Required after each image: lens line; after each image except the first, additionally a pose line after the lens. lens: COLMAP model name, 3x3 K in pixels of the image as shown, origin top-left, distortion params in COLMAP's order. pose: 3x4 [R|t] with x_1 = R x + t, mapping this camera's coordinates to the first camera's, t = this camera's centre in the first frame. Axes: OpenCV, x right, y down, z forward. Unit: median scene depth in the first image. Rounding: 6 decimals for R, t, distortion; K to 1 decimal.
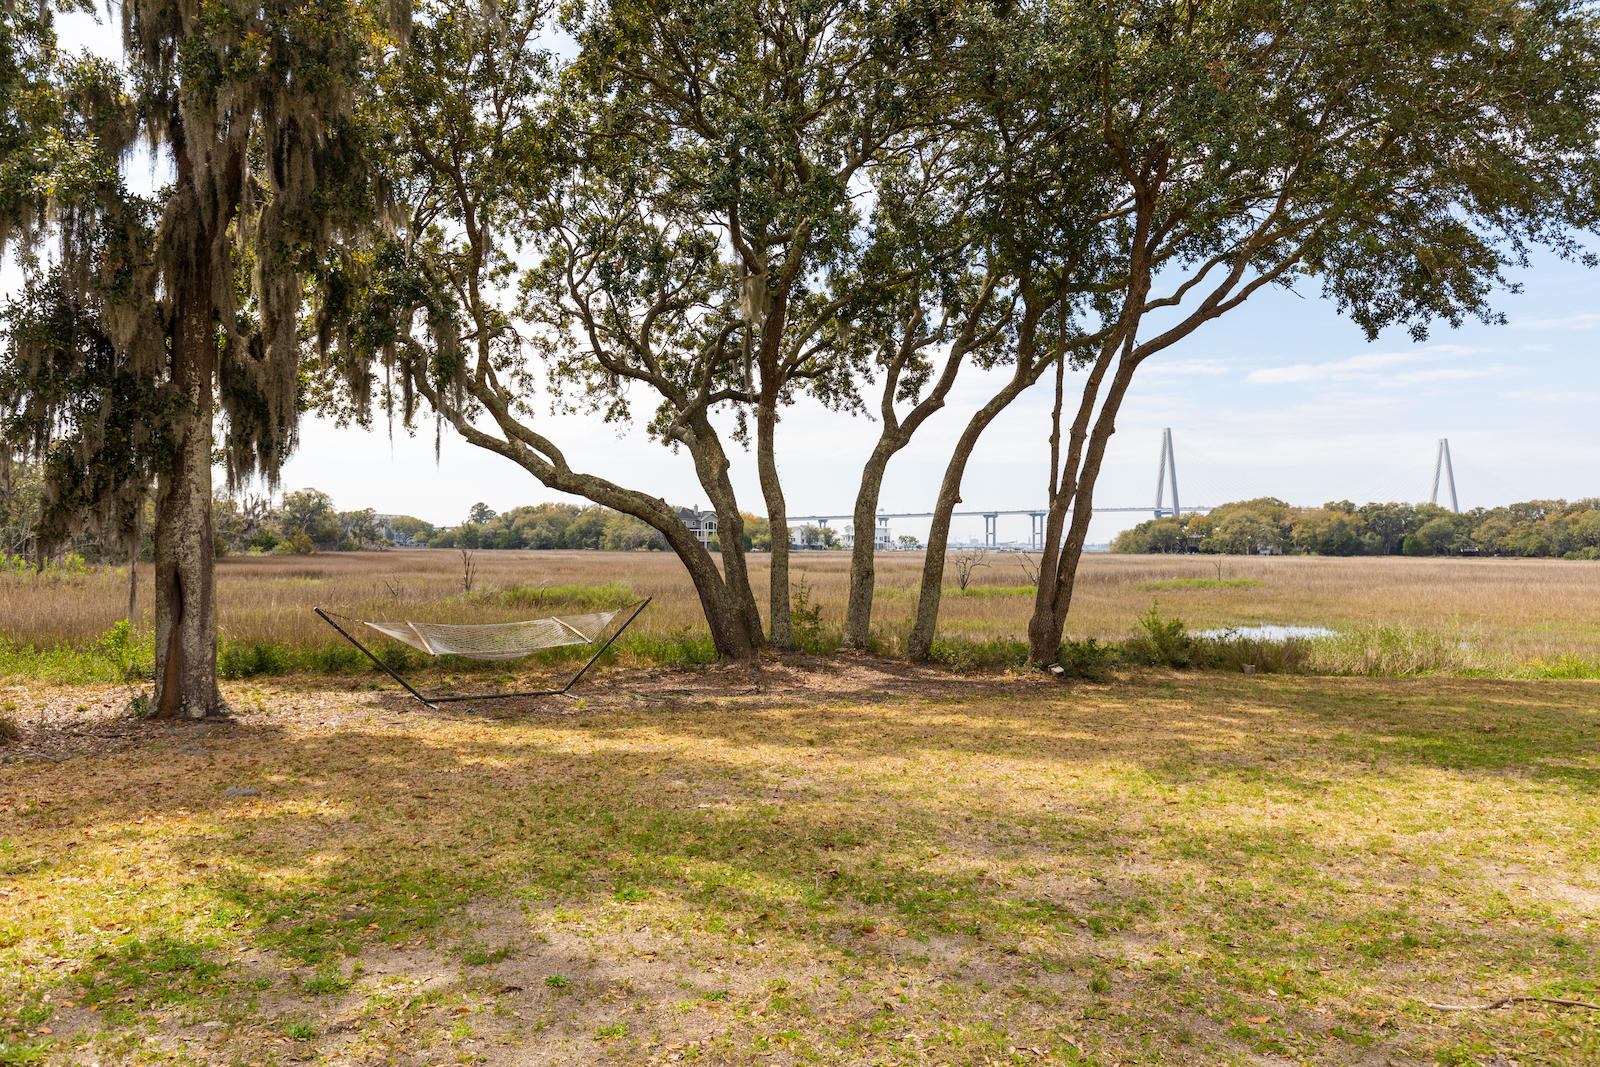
lens RADIAL K [[1137.6, 0, 802.1], [0, 1137.6, 535.7], [0, 0, 1]] dist [-0.003972, -0.000576]
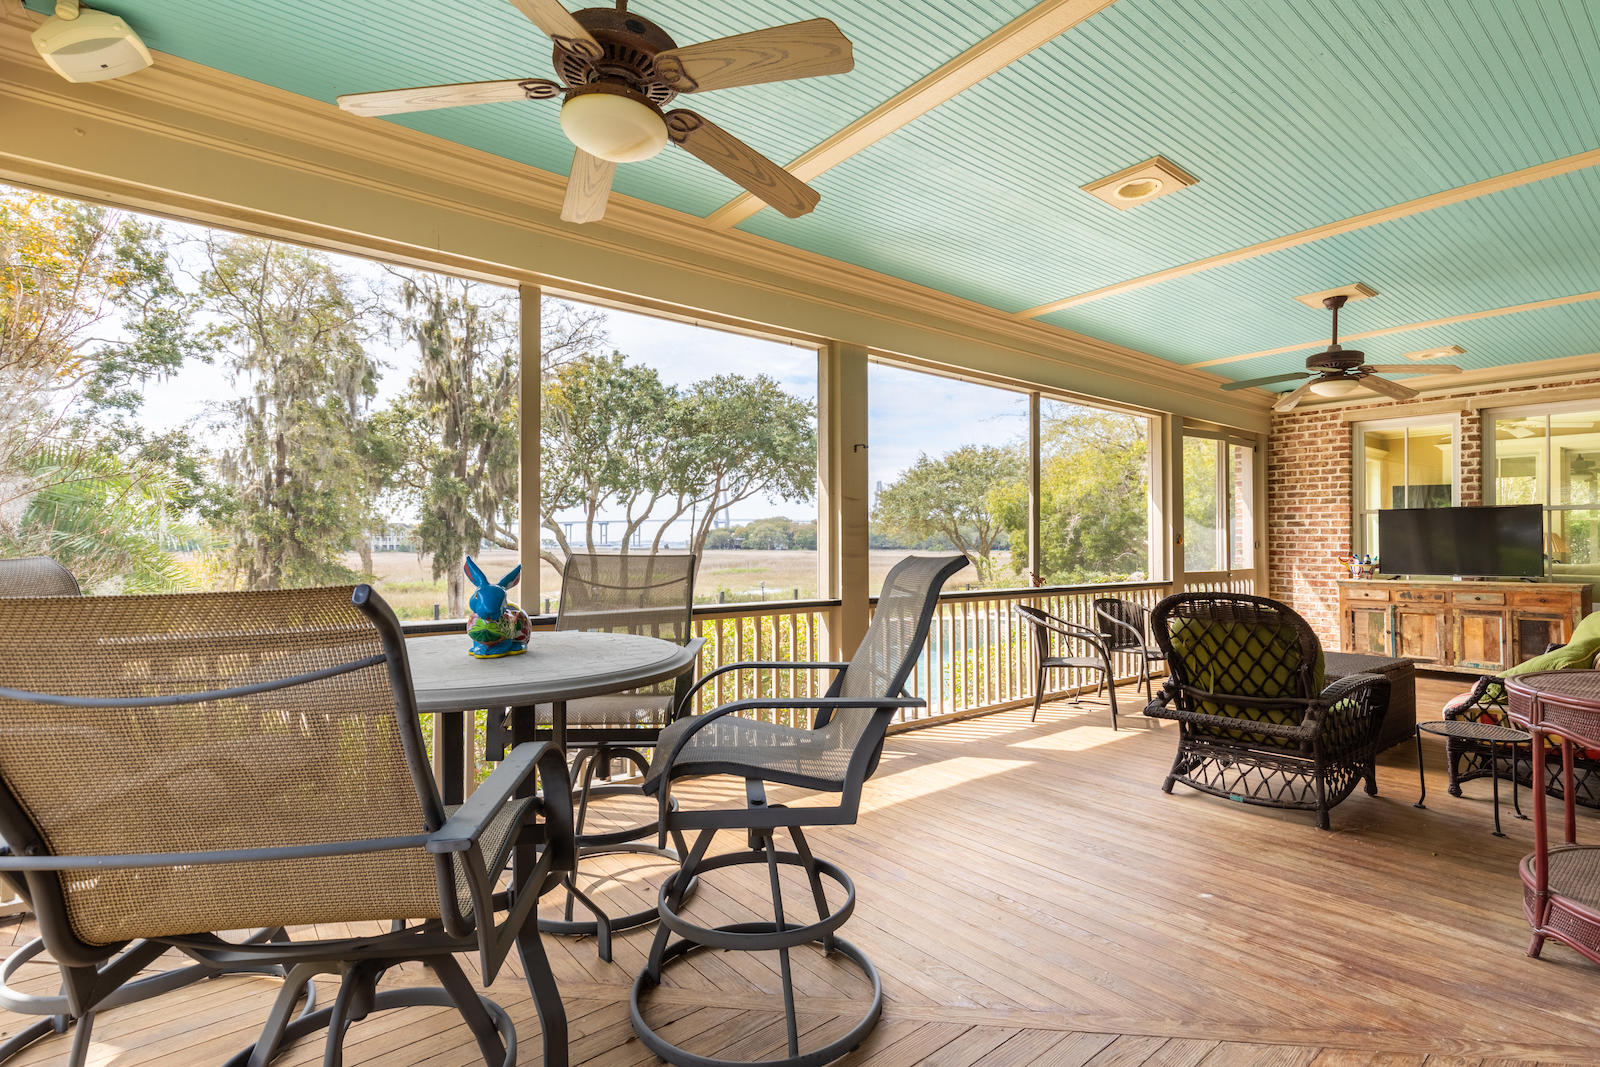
lens RADIAL K [[726.3, 0, 793.4], [0, 726.3, 537.9], [0, 0, 1]] dist [0.005972, -0.000185]
pose [[0.917797, 0.005459, 0.397012, -0.289883], [-0.004776, 0.999985, -0.002710, -0.066479], [-0.397021, 0.000591, 0.917809, -0.882586]]
